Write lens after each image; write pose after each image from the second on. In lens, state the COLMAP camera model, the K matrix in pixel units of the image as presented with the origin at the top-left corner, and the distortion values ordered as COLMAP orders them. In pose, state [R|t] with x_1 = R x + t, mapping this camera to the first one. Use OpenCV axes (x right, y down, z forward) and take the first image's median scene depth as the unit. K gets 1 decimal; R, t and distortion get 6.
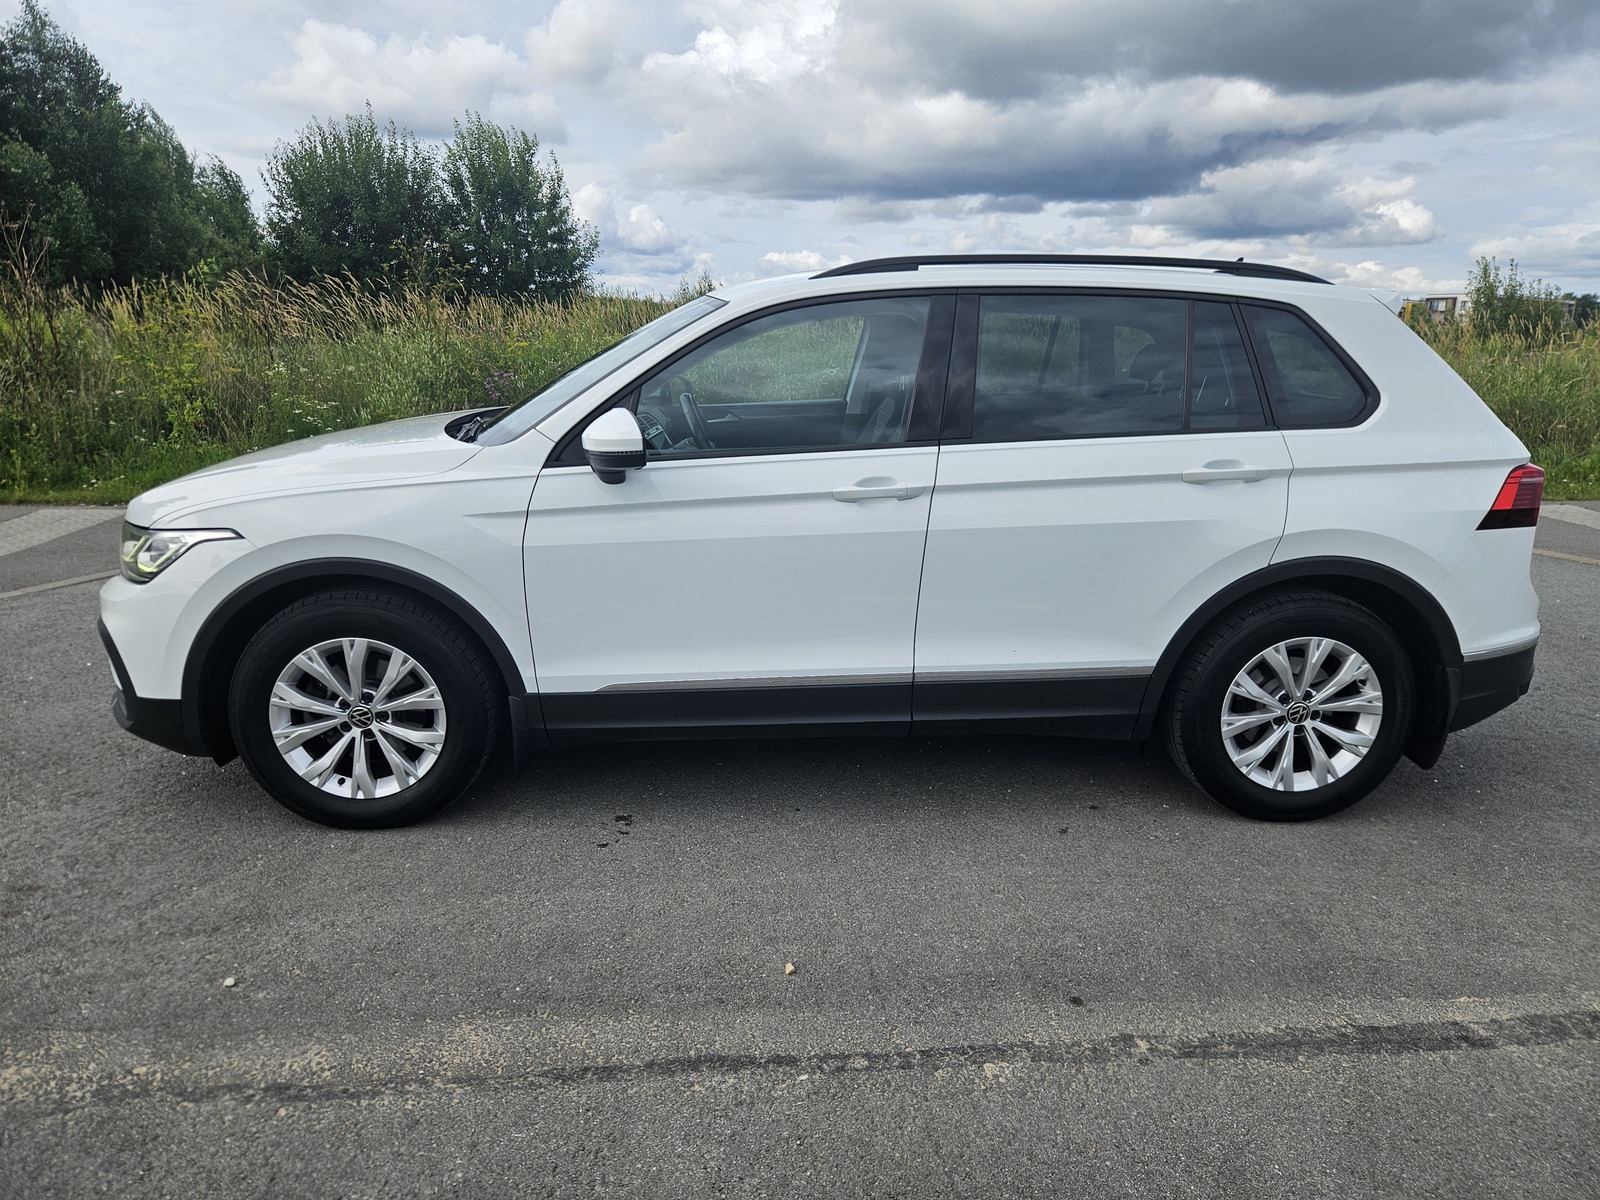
lens RADIAL K [[1060.7, 0, 802.6], [0, 1060.7, 591.3], [0, 0, 1]] dist [0.062065, -0.047420]
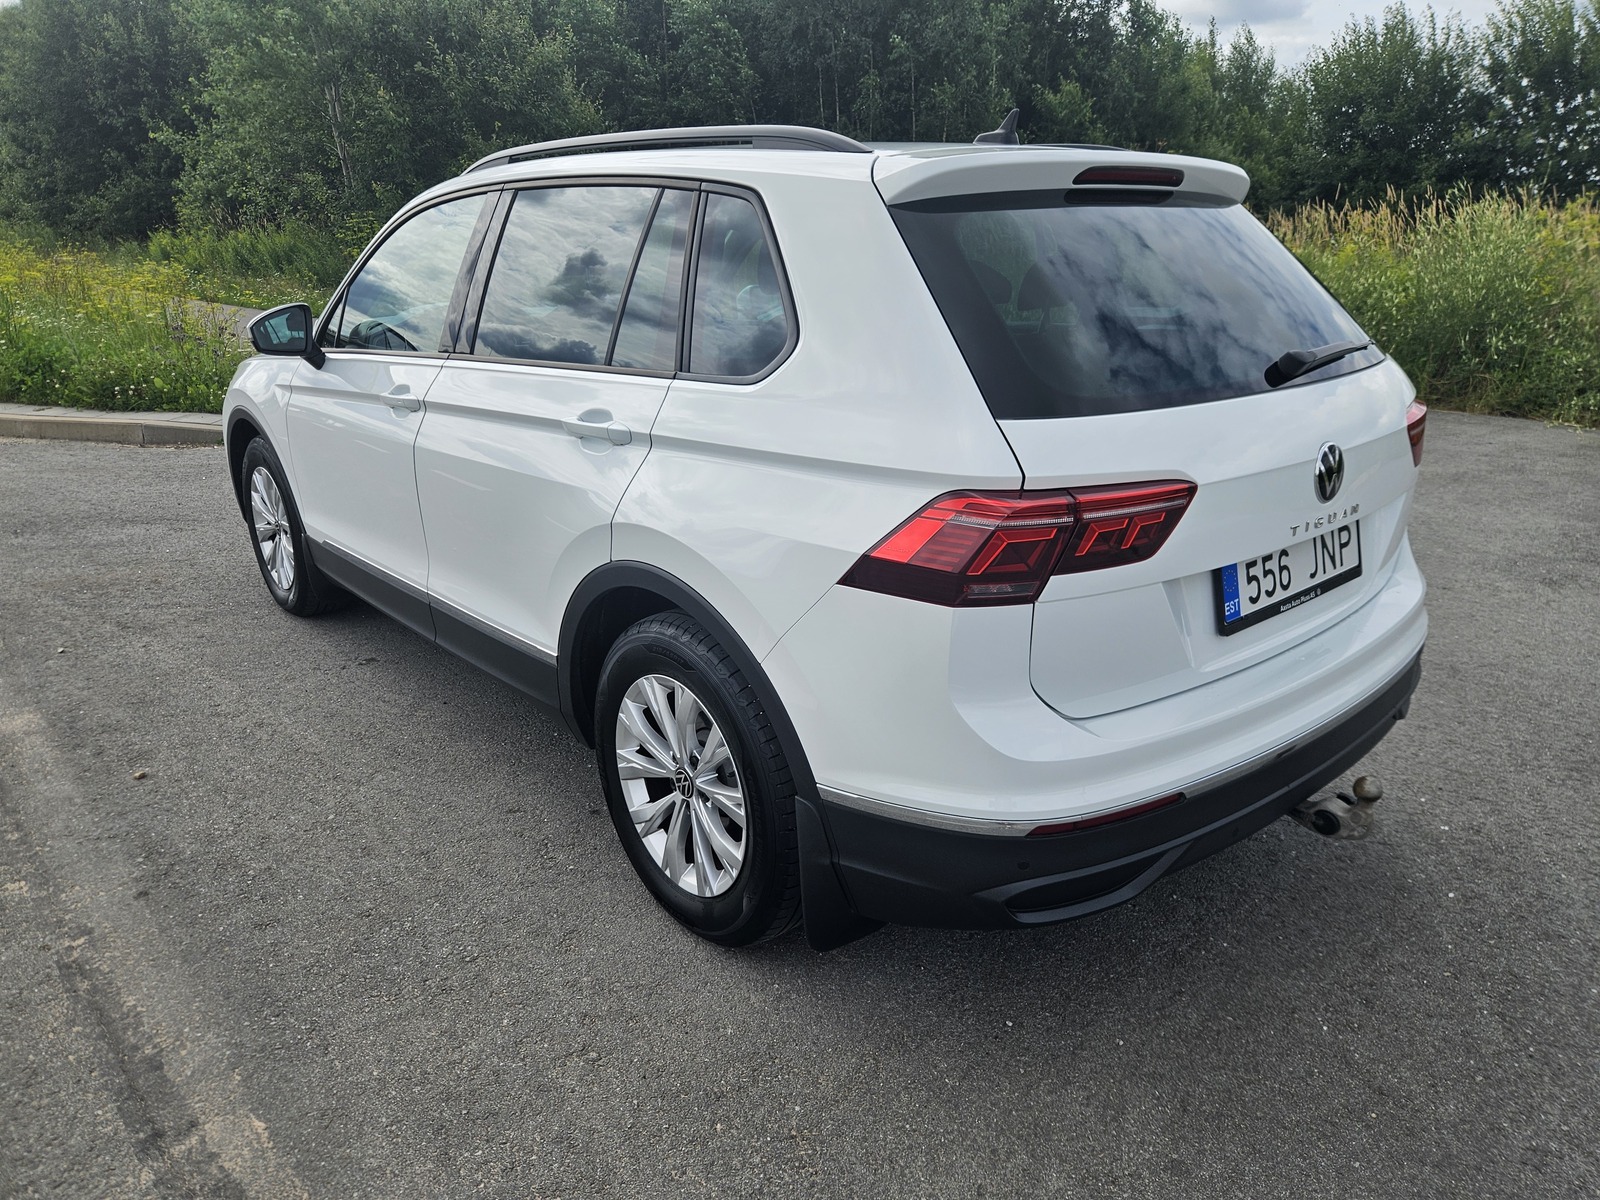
lens RADIAL K [[1060.7, 0, 802.6], [0, 1060.7, 591.3], [0, 0, 1]] dist [0.062065, -0.047420]
pose [[0.612639, 0.233497, -0.755085, 1.173682], [-0.180748, 0.971438, 0.153750, -0.154217], [0.769418, 0.042287, 0.637345, 0.697305]]
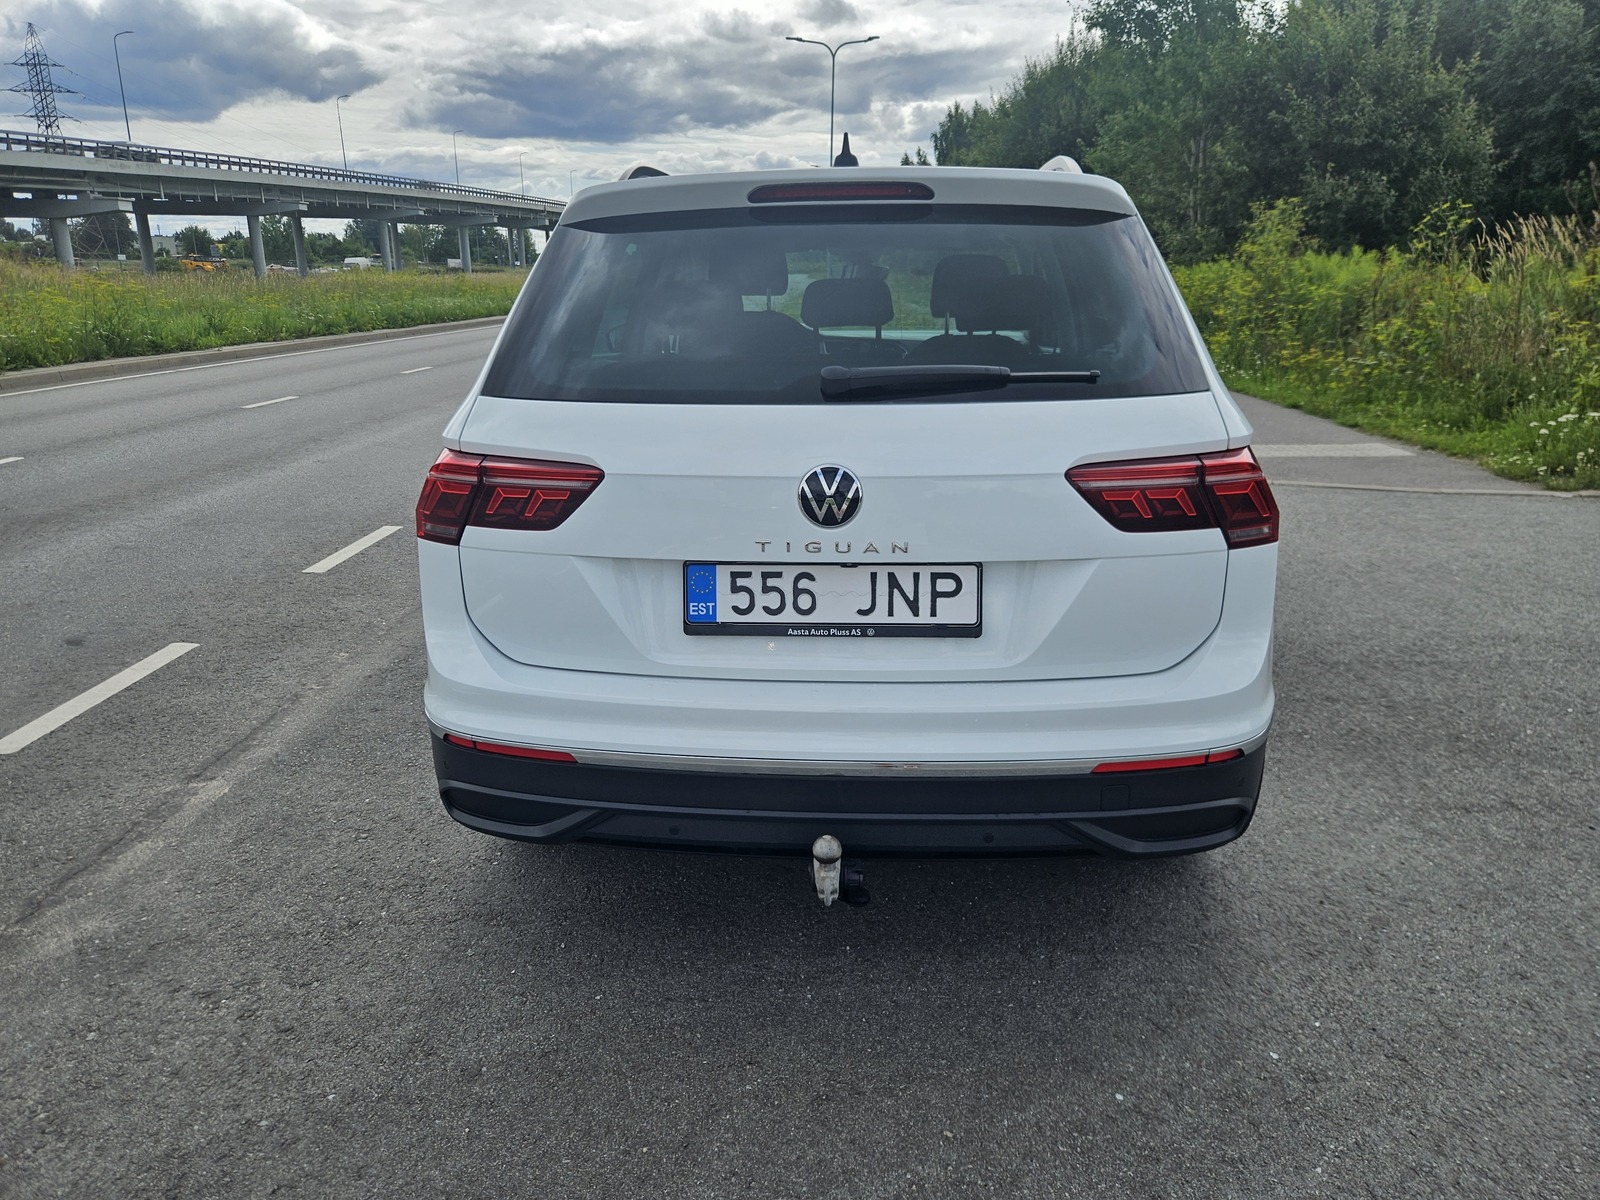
lens RADIAL K [[1061.6, 0, 784.2], [0, 1061.6, 577.4], [0, 0, 1]] dist [0.063633, -0.036411]
pose [[-0.119300, 0.244102, -0.962383, 1.477154], [-0.238097, 0.933988, 0.266415, -0.302939], [0.963887, 0.260924, -0.053305, 1.420227]]
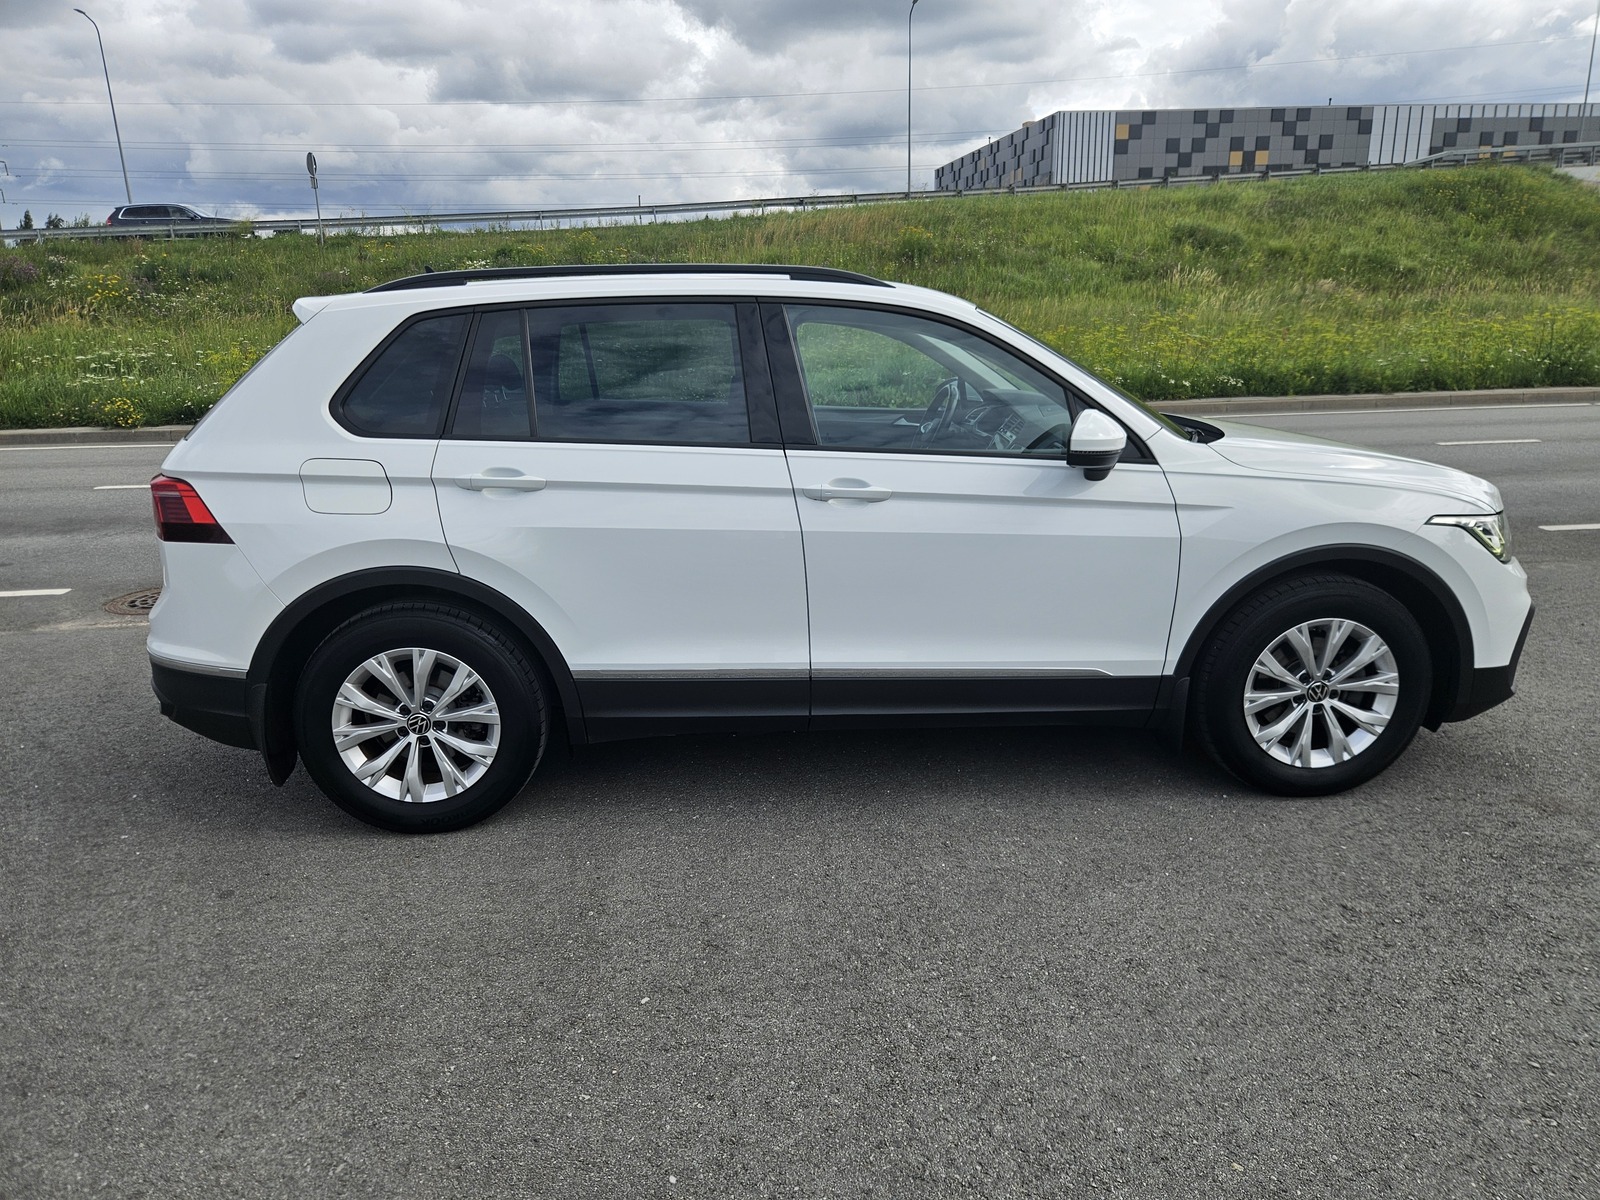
lens RADIAL K [[1059.8, 0, 800.0], [0, 1059.8, 600.0], [0, 0, 1]] dist [0.061608, -0.053968]
pose [[-0.999167, -0.000443, -0.040806, 0.159514], [-0.020348, 0.872191, 0.488743, -0.706126], [0.035374, 0.489166, -0.871473, 2.682752]]
